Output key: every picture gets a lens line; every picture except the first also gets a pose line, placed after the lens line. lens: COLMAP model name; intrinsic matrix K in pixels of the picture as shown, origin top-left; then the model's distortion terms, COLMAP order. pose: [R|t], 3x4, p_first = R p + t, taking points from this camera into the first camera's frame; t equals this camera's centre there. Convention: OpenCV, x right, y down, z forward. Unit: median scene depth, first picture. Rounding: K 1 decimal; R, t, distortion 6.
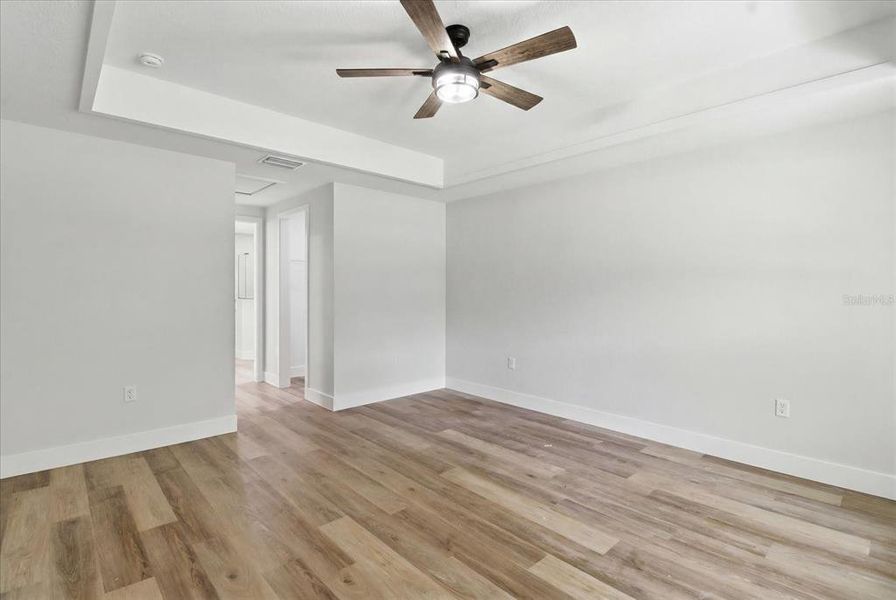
lens RADIAL K [[422.5, 0, 441.9], [0, 422.5, 289.7], [0, 0, 1]] dist [0.001645, -0.009972]
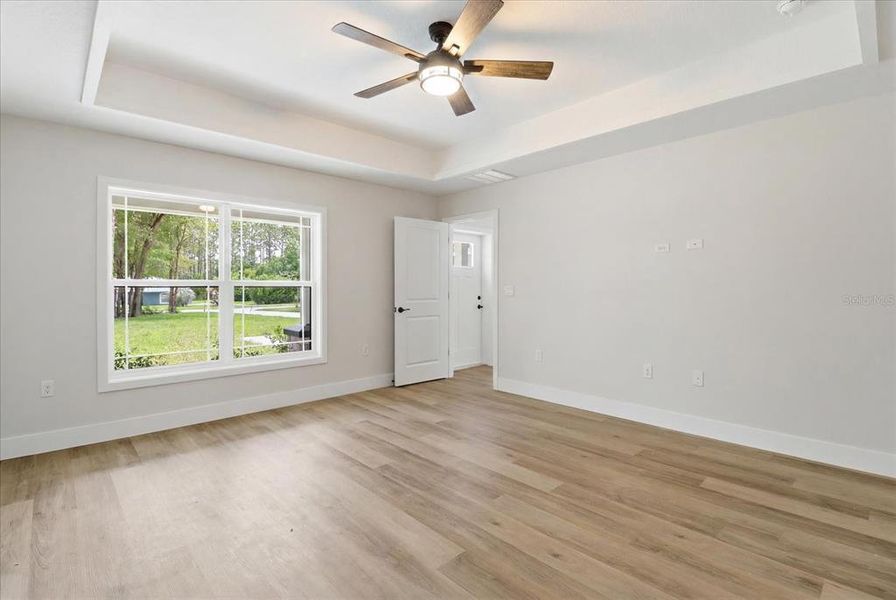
lens RADIAL K [[422.5, 0, 441.9], [0, 422.5, 289.7], [0, 0, 1]] dist [0.001645, -0.009972]
pose [[-0.999974, -0.001146, -0.007167, 0.038956], [-0.001095, 0.999974, -0.007124, 0.051471], [0.007175, -0.007116, -0.999949, 2.041582]]
